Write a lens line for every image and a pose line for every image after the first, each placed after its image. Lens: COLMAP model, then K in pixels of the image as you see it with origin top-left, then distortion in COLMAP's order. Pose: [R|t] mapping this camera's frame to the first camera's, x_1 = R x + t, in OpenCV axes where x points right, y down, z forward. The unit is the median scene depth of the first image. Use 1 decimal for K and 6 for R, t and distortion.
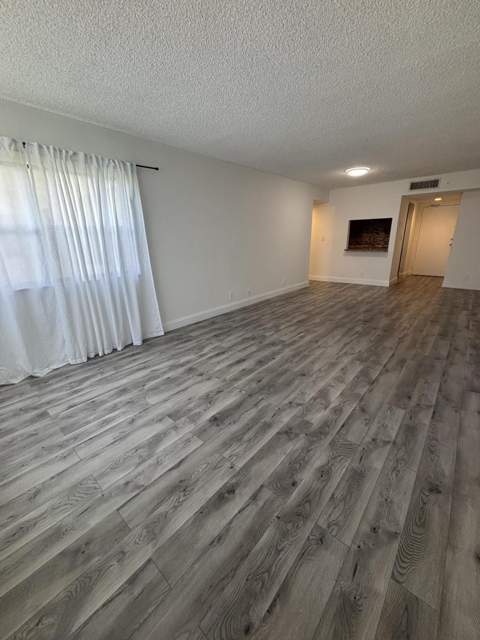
lens RADIAL K [[258.3, 0, 240.9], [0, 258.3, 320.5], [0, 0, 1]] dist [-0.001120, 0.000182]
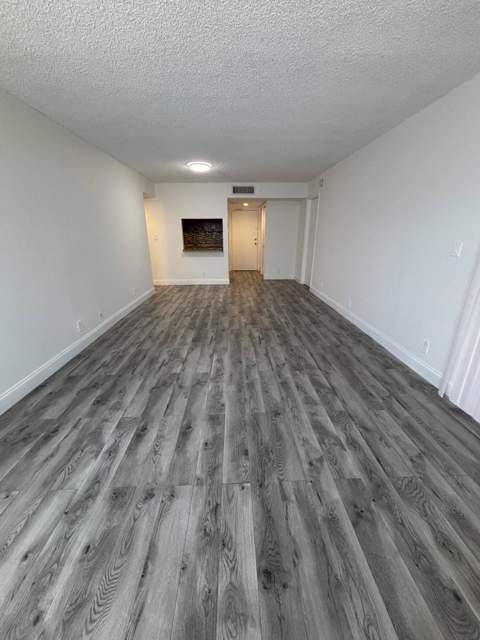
lens RADIAL K [[258.3, 0, 240.9], [0, 258.3, 320.5], [0, 0, 1]] dist [-0.001120, 0.000182]
pose [[0.730896, -0.202955, 0.651613, -0.238347], [0.197533, 0.976804, 0.082673, -0.124743], [-0.653277, 0.068289, 0.754033, 0.360635]]
